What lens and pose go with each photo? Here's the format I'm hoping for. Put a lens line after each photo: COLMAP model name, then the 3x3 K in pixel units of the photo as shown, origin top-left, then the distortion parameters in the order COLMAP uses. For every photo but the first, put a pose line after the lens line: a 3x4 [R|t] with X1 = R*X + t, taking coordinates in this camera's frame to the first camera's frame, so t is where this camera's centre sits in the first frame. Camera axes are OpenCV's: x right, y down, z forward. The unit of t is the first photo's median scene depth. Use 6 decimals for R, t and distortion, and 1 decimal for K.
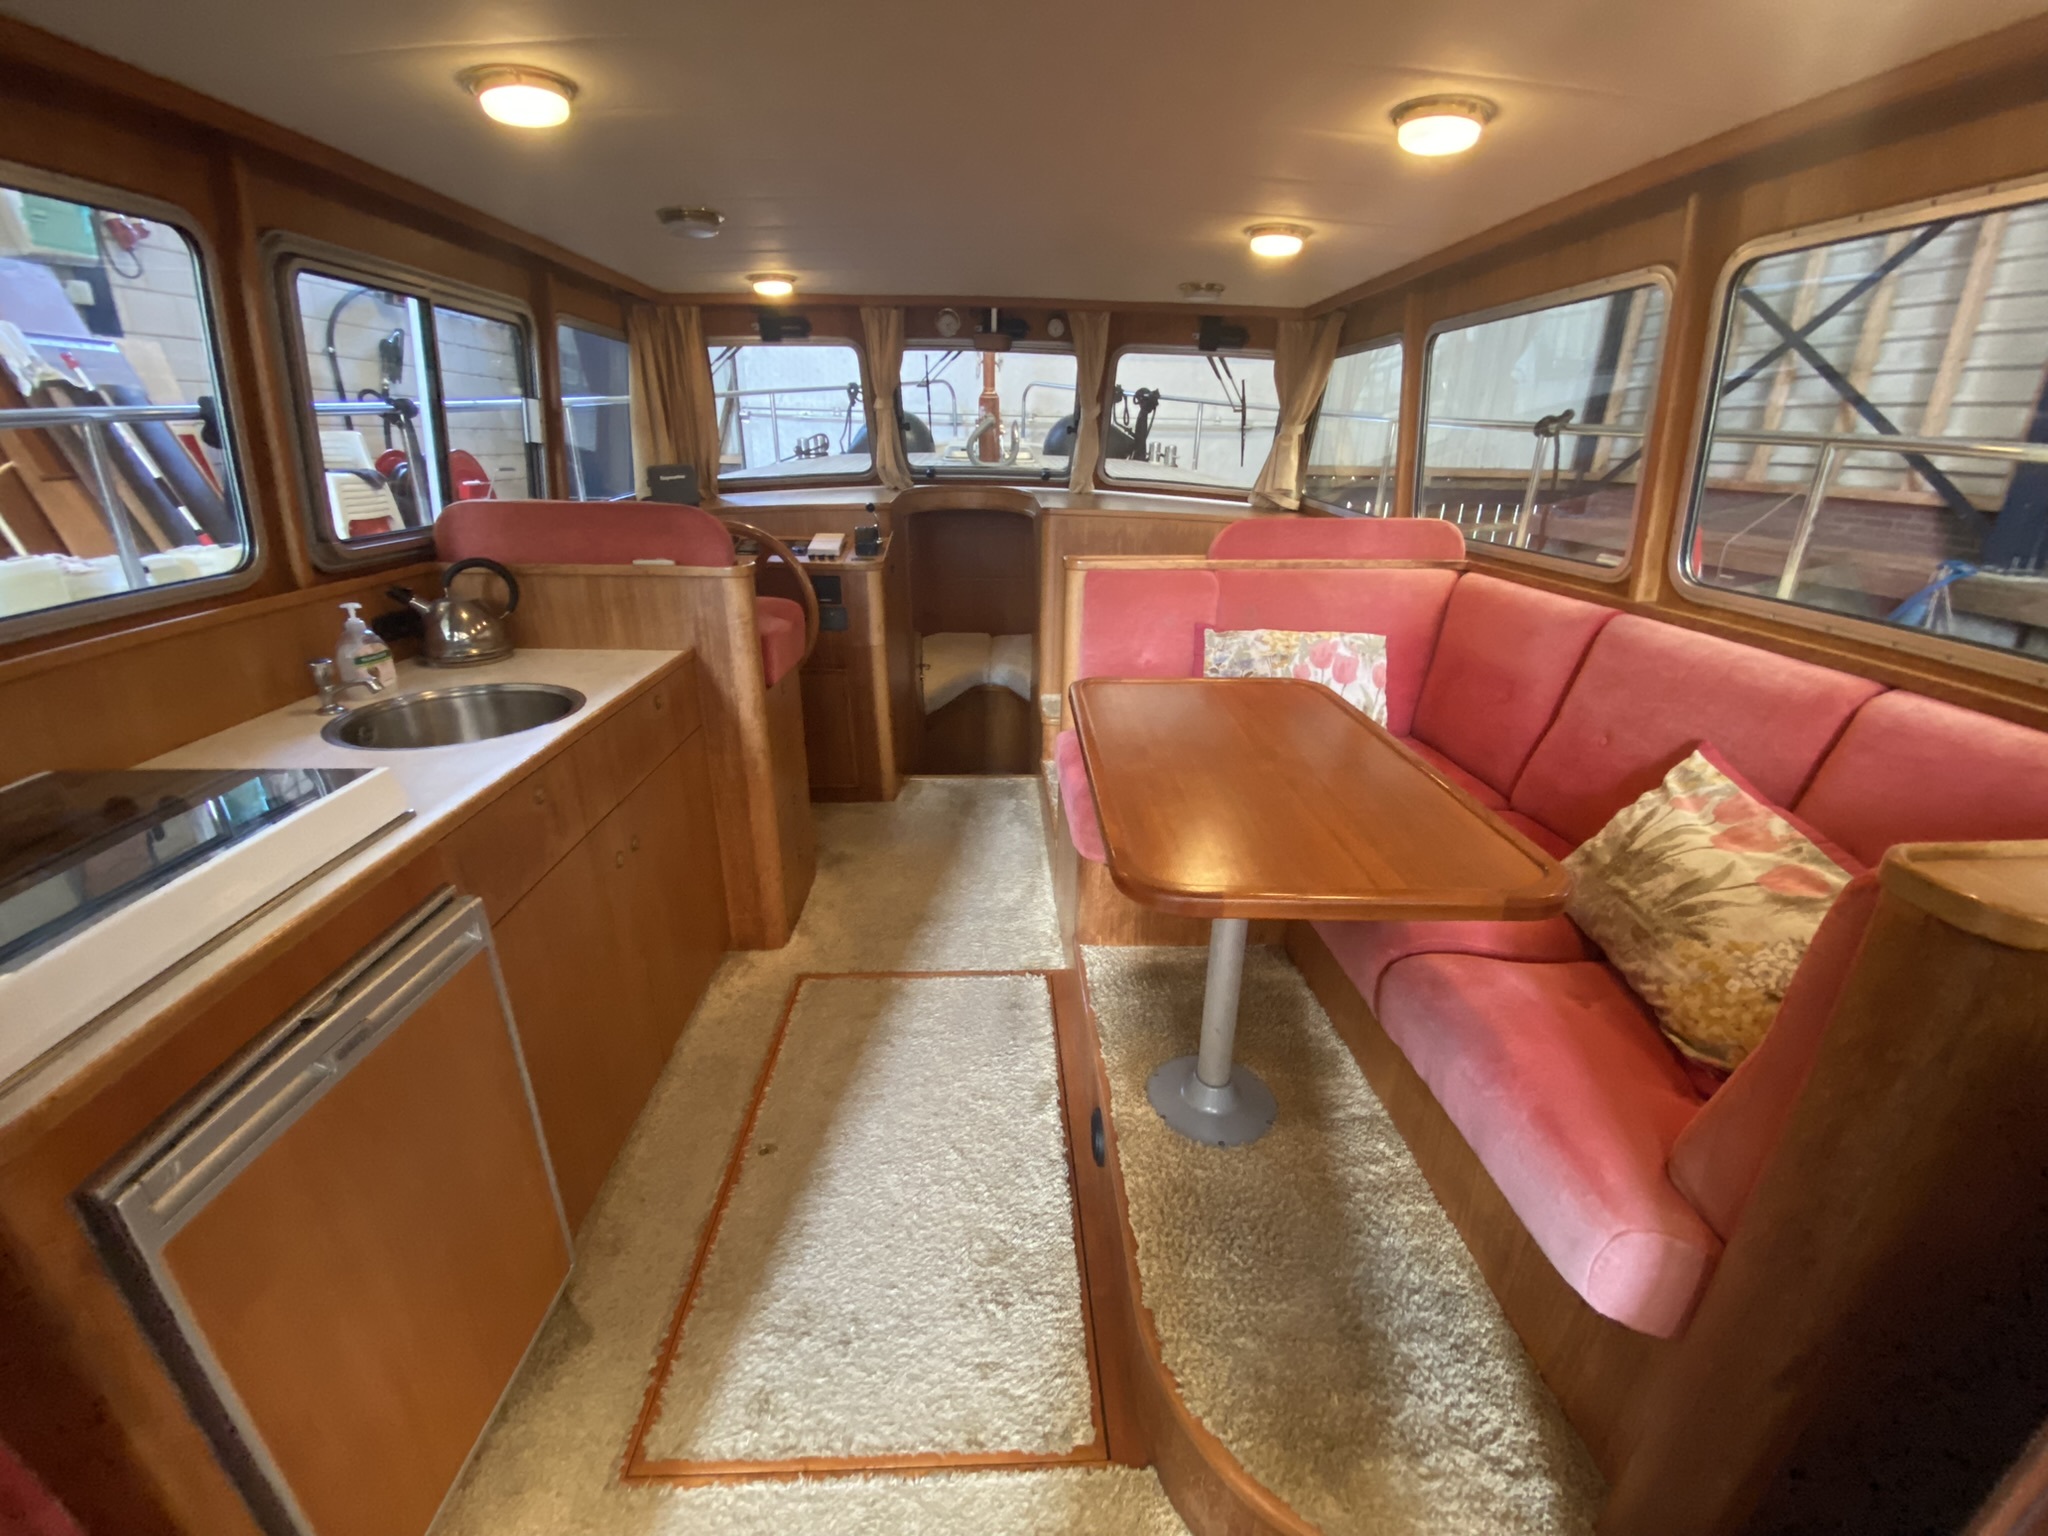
lens RADIAL K [[833.7, 0, 1062.1], [0, 833.7, 763.9], [0, 0, 1]] dist [0.001882, -0.014468]
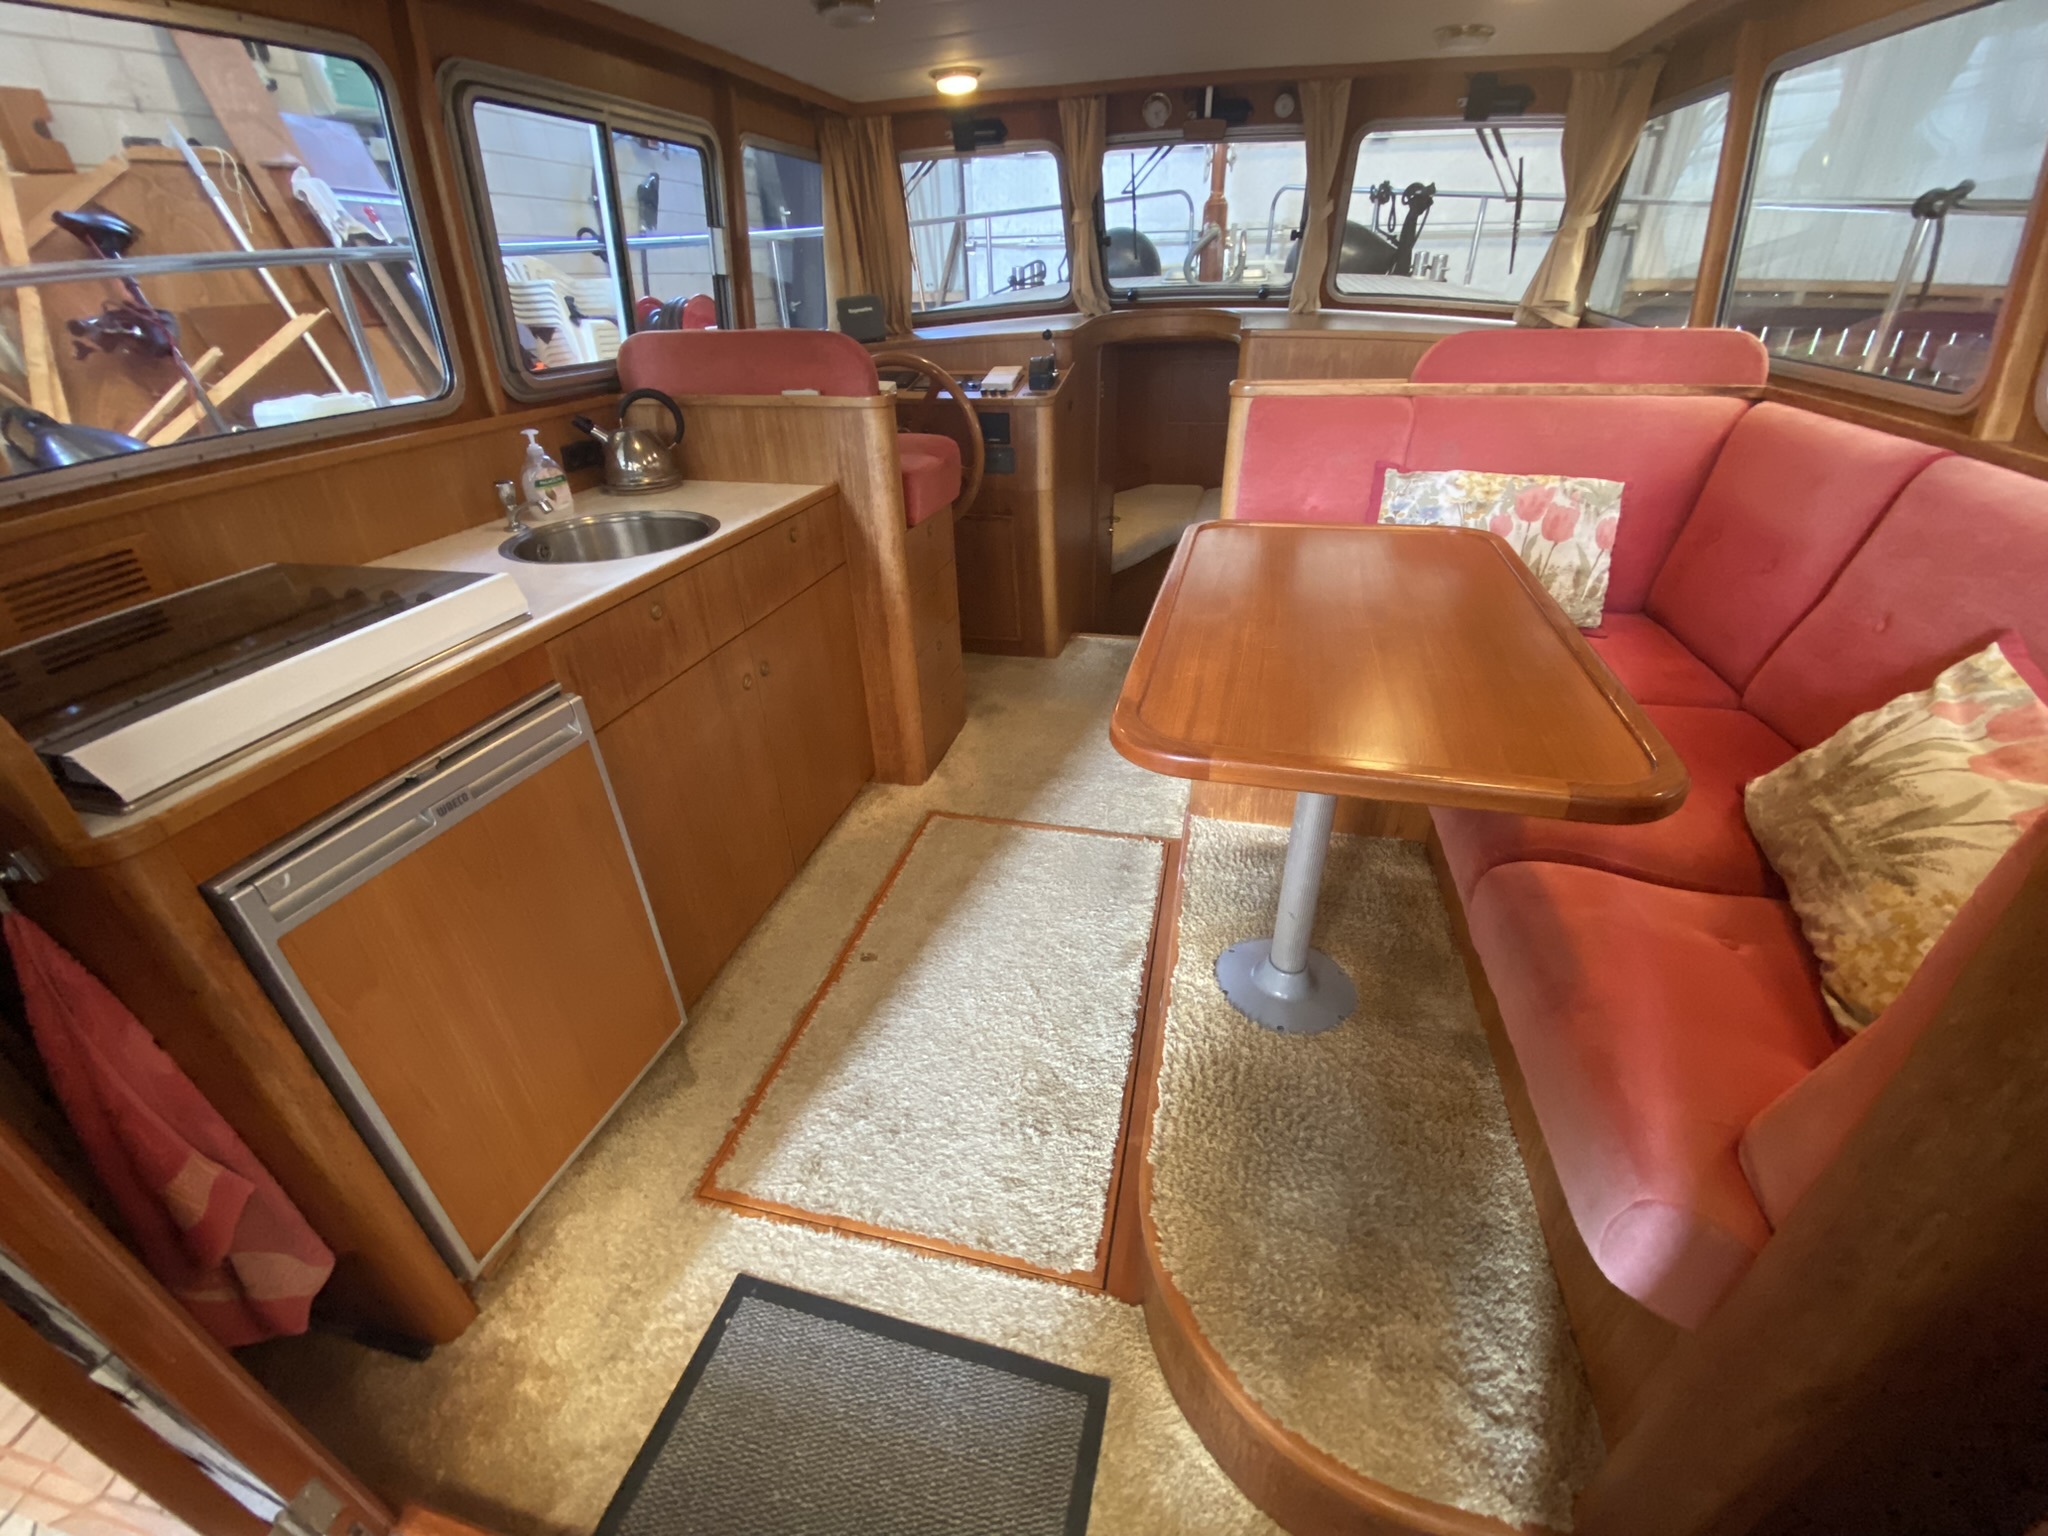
lens RADIAL K [[850.2, 0, 1024.0], [0, 850.2, 768.0], [0, 0, 1]] dist [0.003138, -0.016668]
pose [[0.958188, 0.105012, -0.266174, 0.102372], [-0.059805, 0.983175, 0.172597, 0.012440], [0.279821, -0.149462, 0.948347, 0.036238]]
